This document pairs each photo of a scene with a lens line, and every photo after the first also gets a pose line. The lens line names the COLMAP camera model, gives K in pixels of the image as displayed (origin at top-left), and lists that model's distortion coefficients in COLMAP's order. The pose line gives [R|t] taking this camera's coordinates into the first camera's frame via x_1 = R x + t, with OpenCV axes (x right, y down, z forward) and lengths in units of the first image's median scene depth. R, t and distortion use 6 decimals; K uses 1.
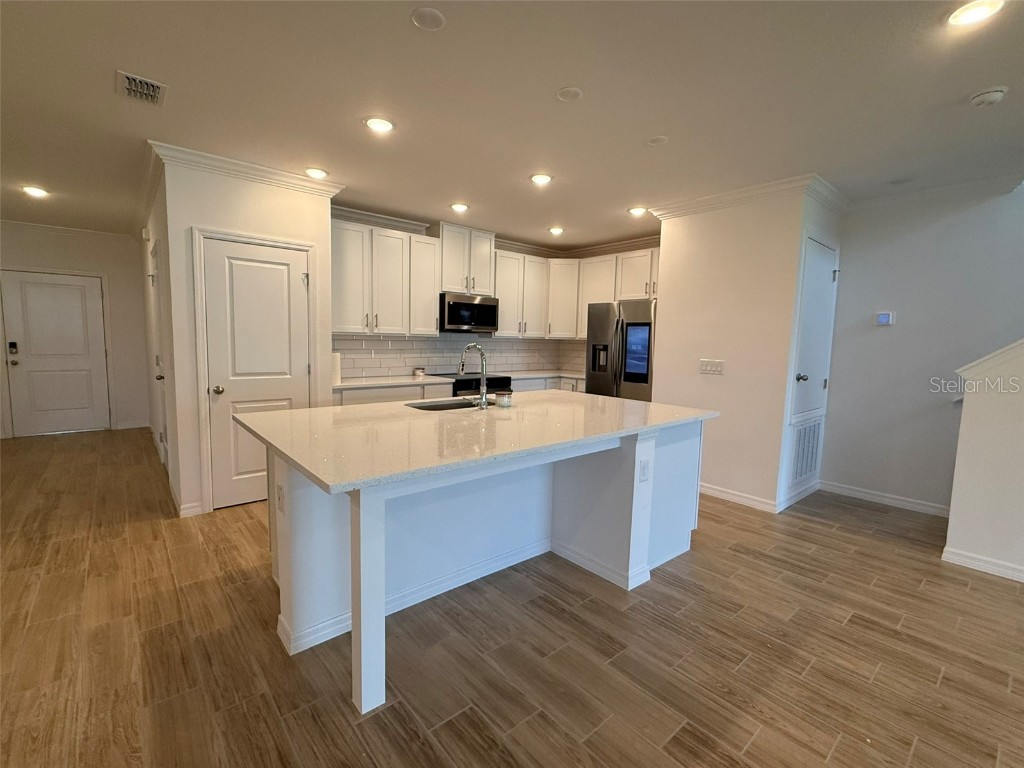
lens RADIAL K [[460.2, 0, 513.3], [0, 460.2, 382.8], [0, 0, 1]] dist [-0.001420, 0.000110]
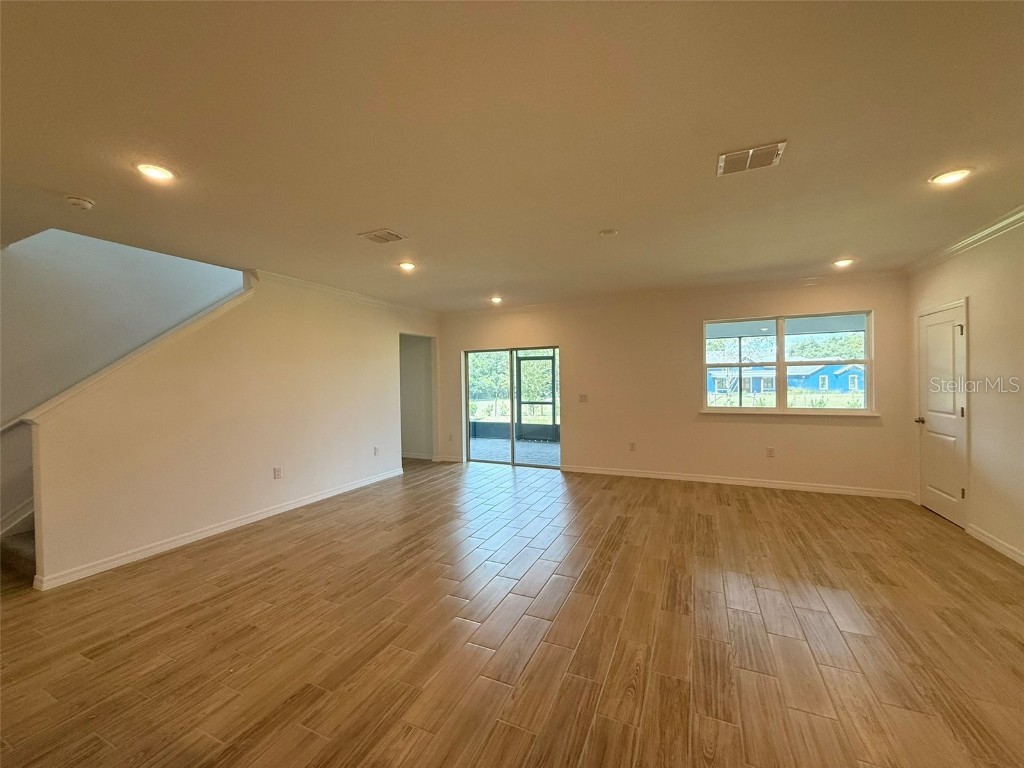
lens RADIAL K [[408.4, 0, 508.9], [0, 408.4, 383.5], [0, 0, 1]] dist [0.000322, 0.000071]
pose [[-0.412799, -0.027207, 0.910416, -0.333460], [0.093677, 0.992985, 0.072149, -0.059089], [-0.905992, 0.115068, -0.407355, 0.286060]]
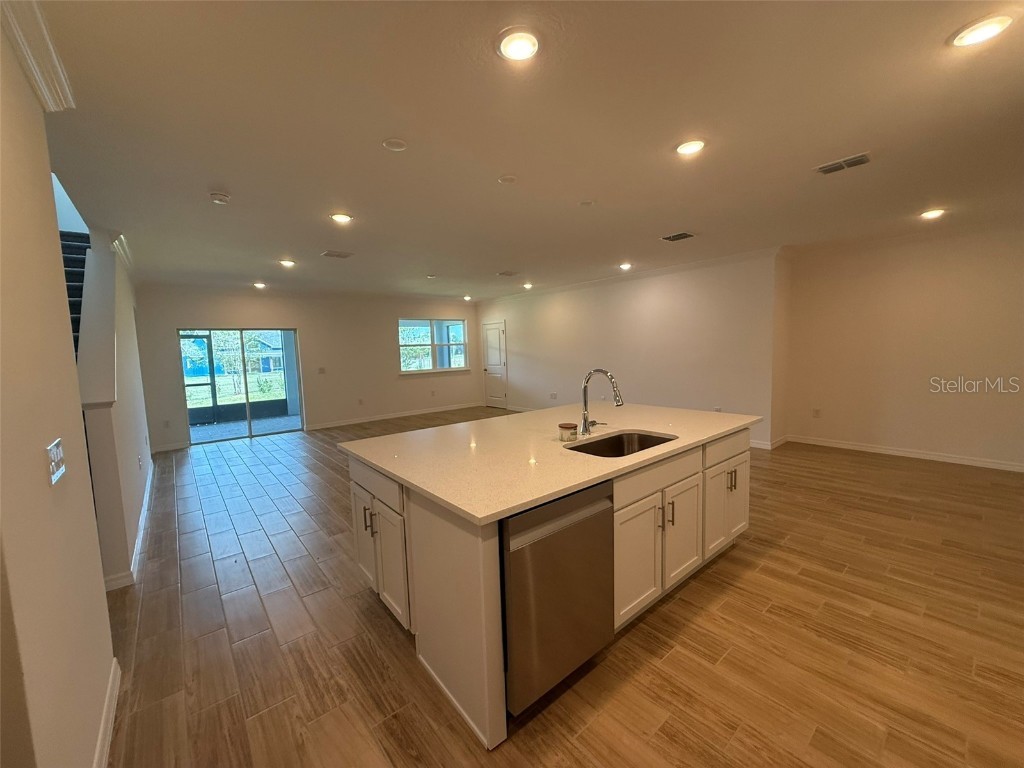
lens RADIAL K [[408.4, 0, 508.9], [0, 408.4, 383.5], [0, 0, 1]] dist [0.000322, 0.000071]
pose [[-0.999754, 0.008311, 0.020543, 0.065488], [0.011979, 0.982578, 0.185462, -0.179332], [-0.018644, 0.185663, -0.982437, 1.534817]]
